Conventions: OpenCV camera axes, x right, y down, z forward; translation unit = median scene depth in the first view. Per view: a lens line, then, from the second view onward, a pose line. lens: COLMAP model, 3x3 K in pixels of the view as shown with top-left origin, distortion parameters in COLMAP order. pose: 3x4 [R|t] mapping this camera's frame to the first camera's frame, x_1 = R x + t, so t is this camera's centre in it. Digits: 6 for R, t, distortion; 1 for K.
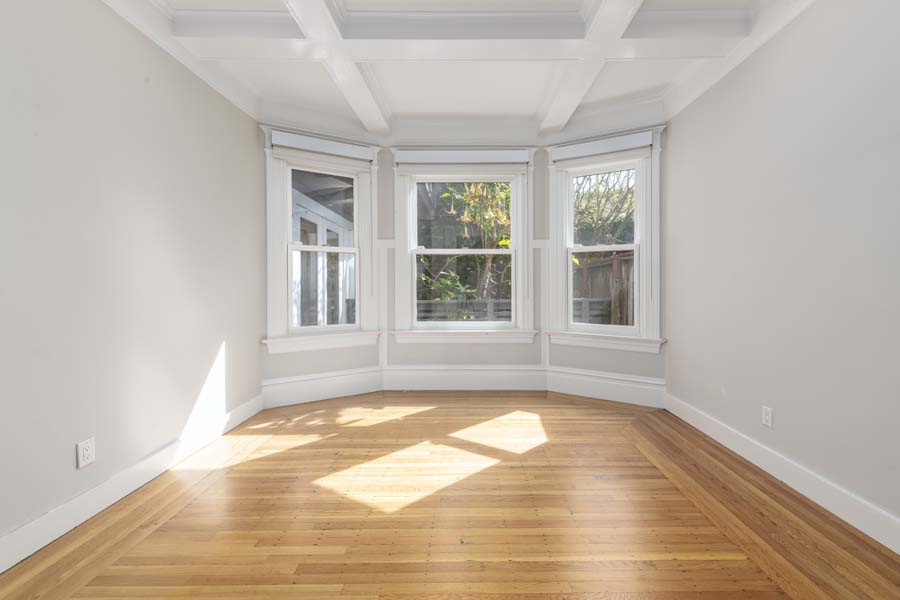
lens RADIAL K [[359.8, 0, 456.2], [0, 359.8, 285.0], [0, 0, 1]] dist [0.019411, -0.005838]
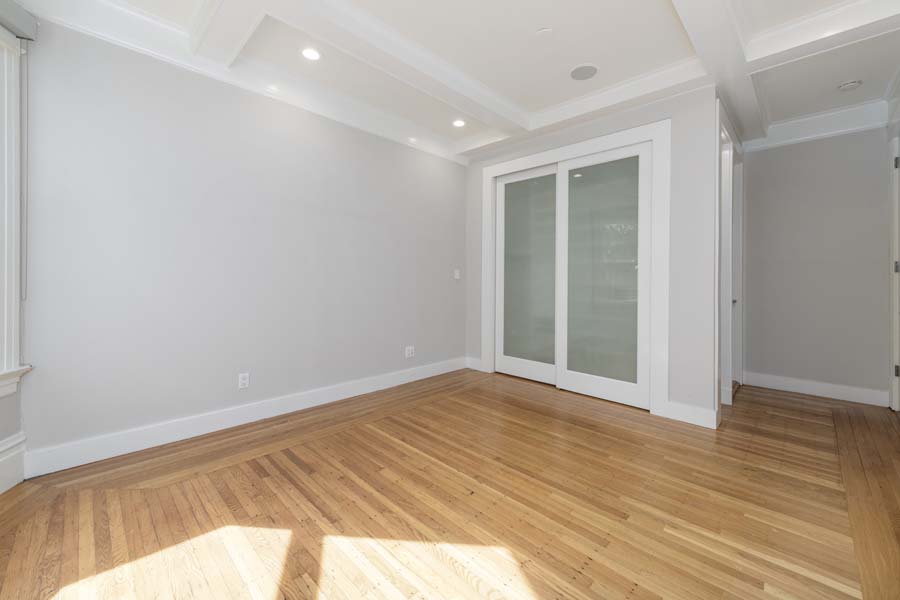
lens RADIAL K [[359.8, 0, 456.2], [0, 359.8, 285.0], [0, 0, 1]] dist [0.019411, -0.005838]
pose [[-0.733992, -0.018611, 0.678903, -0.529544], [-0.011652, 0.999822, 0.014812, -0.006784], [-0.679058, 0.002962, -0.734078, 1.347338]]
